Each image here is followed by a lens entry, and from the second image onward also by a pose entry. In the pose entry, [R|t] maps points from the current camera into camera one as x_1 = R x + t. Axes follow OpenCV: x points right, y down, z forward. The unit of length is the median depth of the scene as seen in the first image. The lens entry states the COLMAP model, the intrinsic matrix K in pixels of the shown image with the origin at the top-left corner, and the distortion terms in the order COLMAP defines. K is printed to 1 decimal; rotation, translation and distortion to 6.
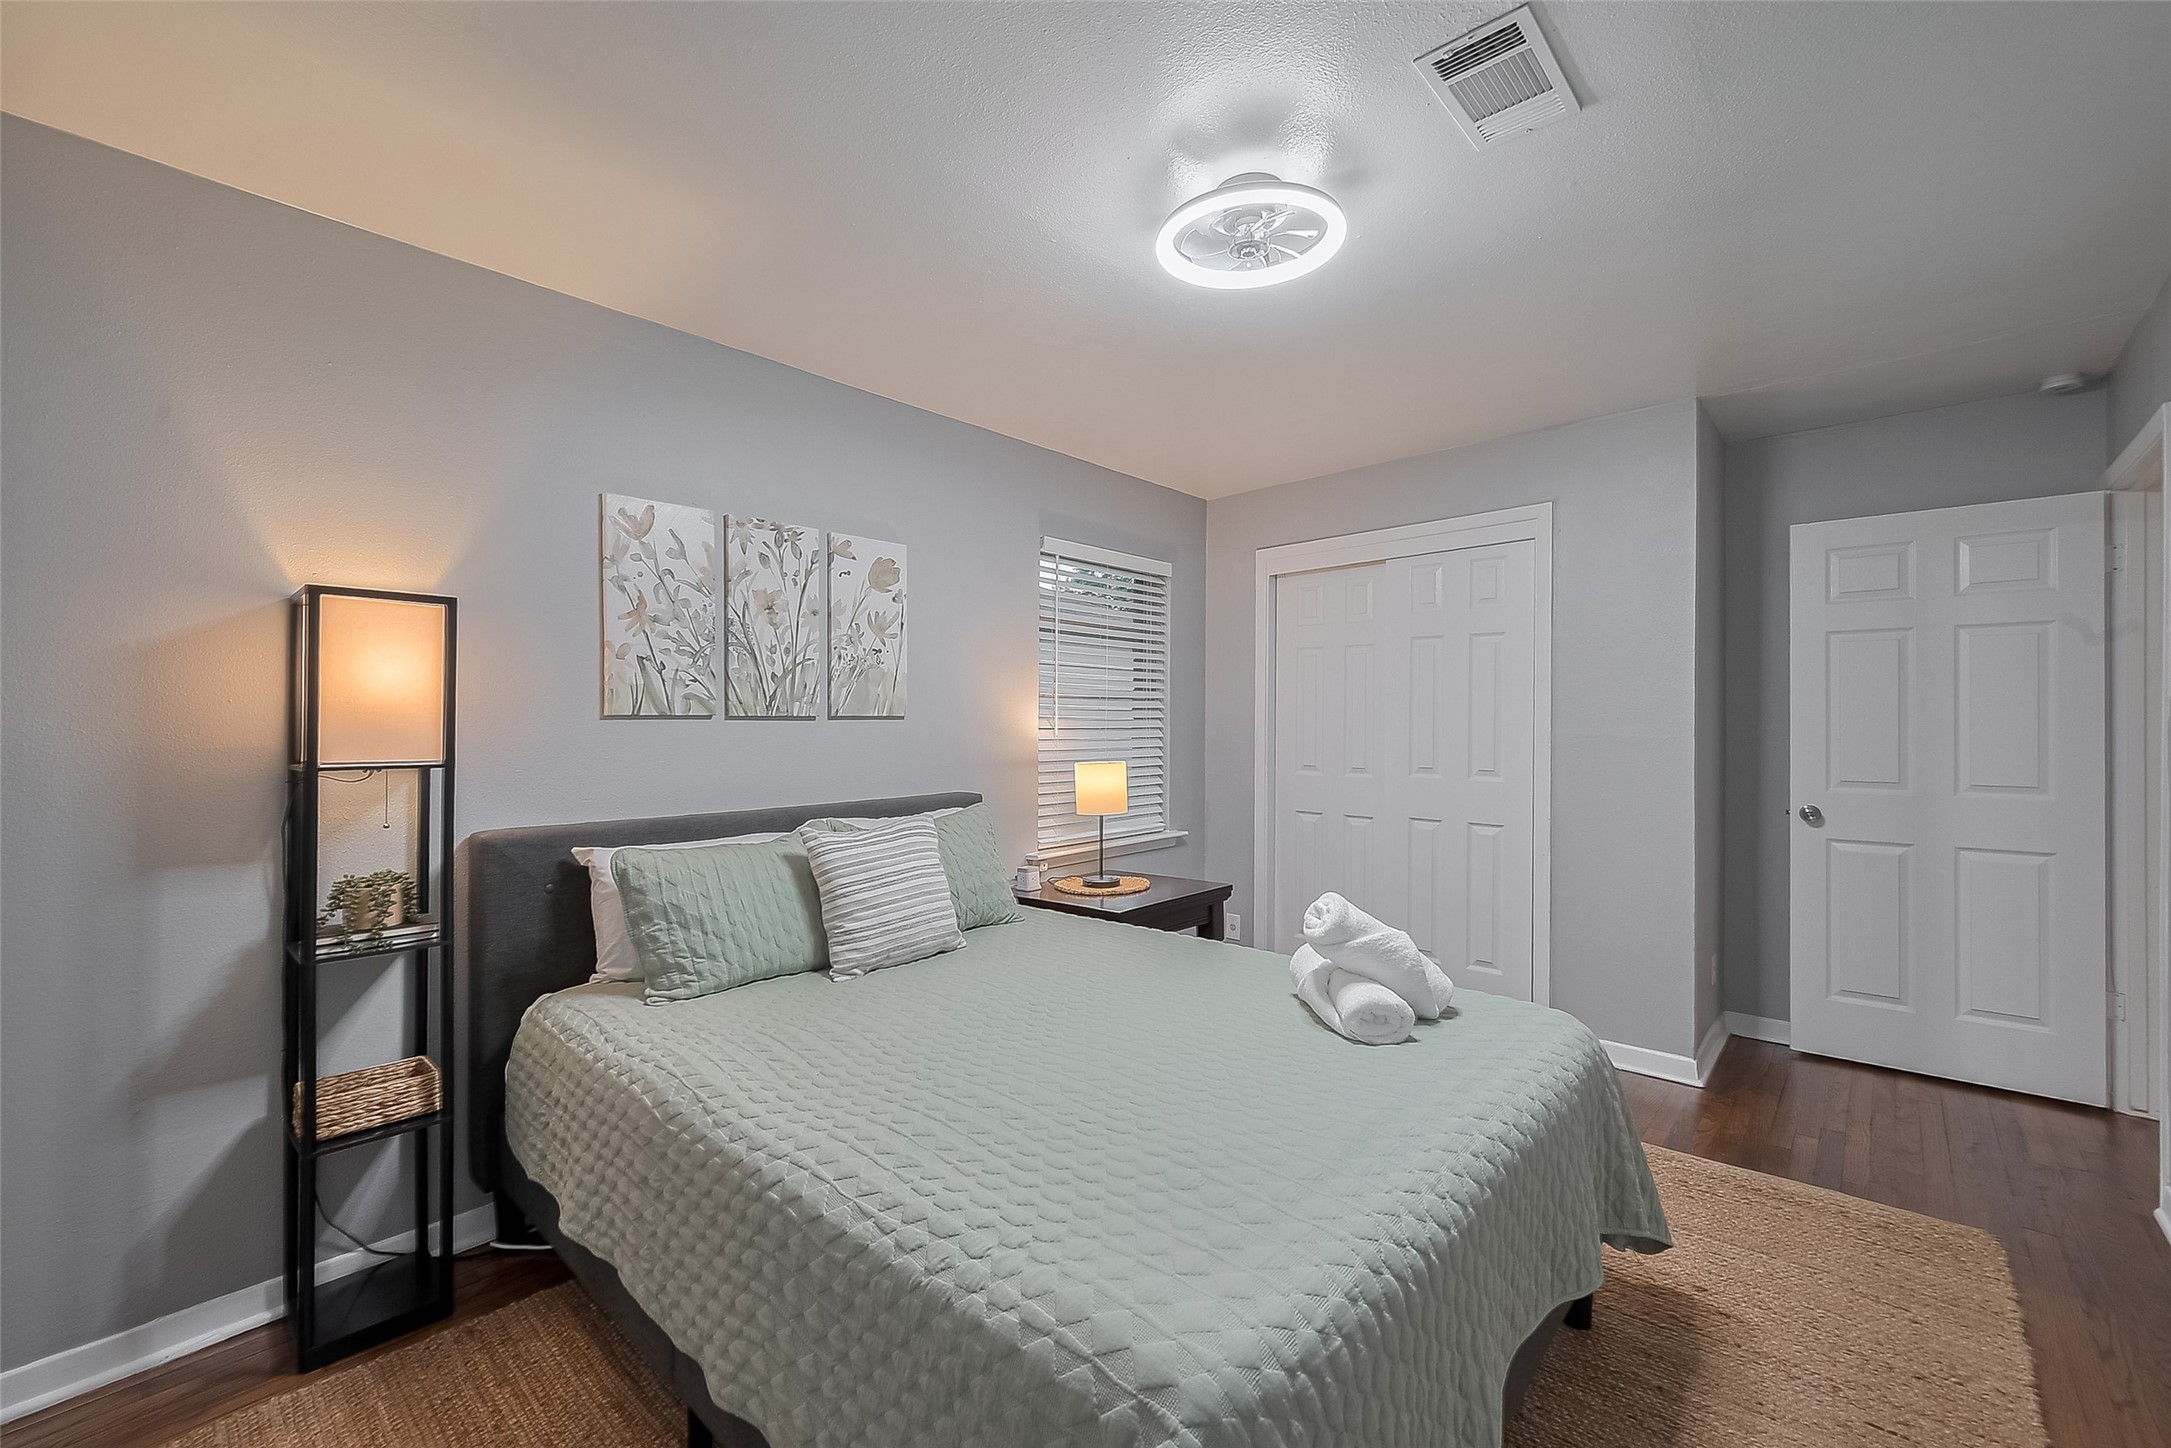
lens RADIAL K [[875.2, 0, 1080.2], [0, 875.2, 718.2], [0, 0, 1]] dist [0.000192, -0.001495]
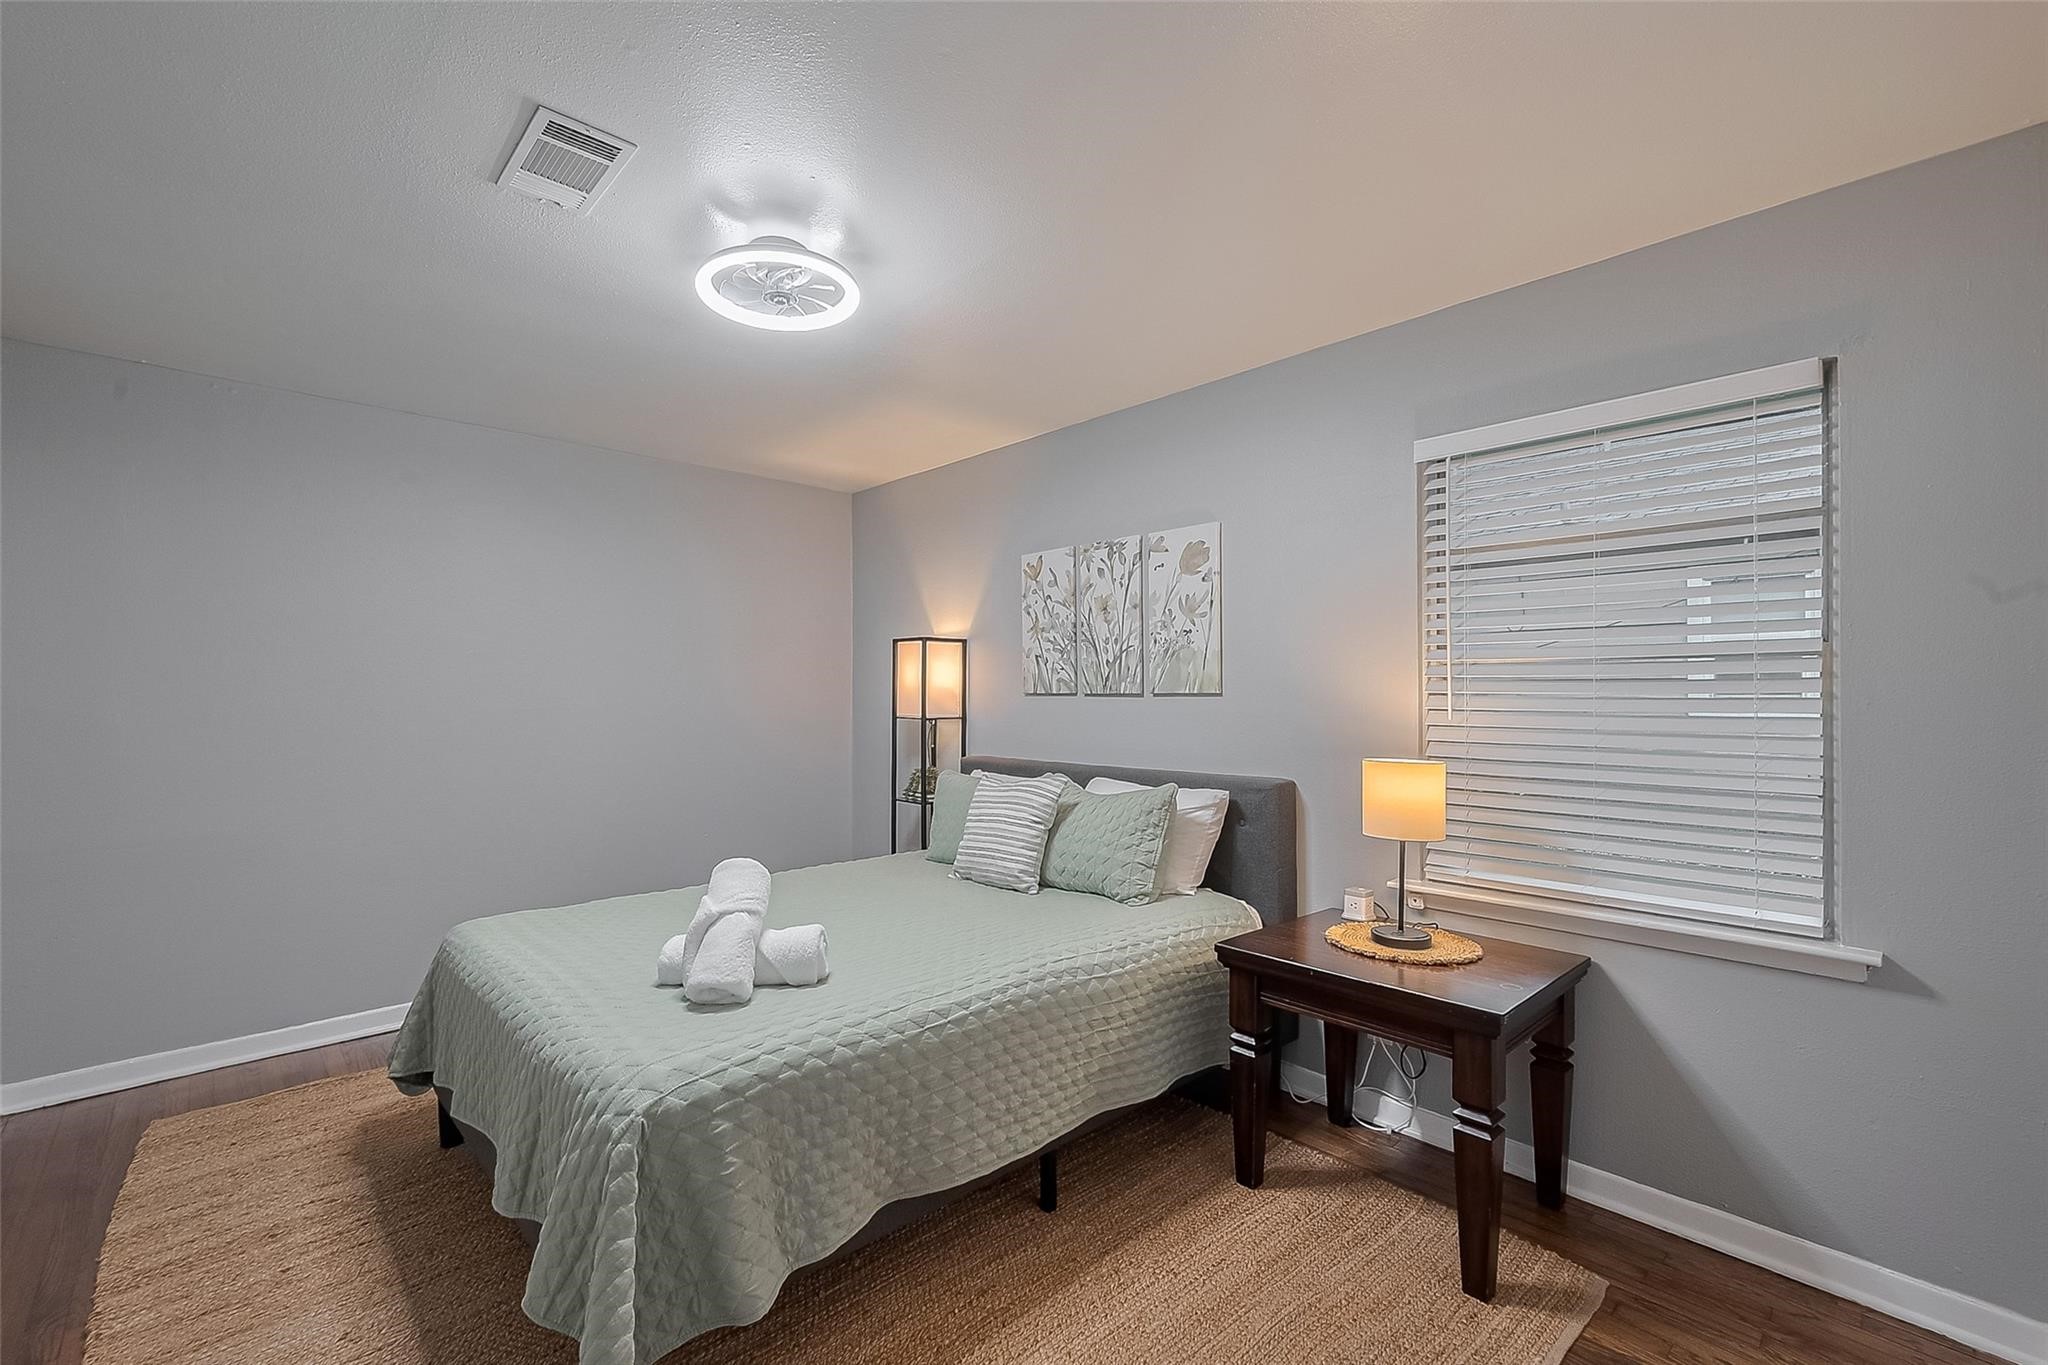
lens RADIAL K [[867.2, 0, 1022.4], [0, 867.2, 688.8], [0, 0, 1]] dist [0.000250, -0.000020]
pose [[-0.069910, -0.009056, -0.997512, 0.890301], [-0.000893, 0.999959, -0.009016, 0.002052], [0.997553, 0.000260, -0.069915, 0.942085]]
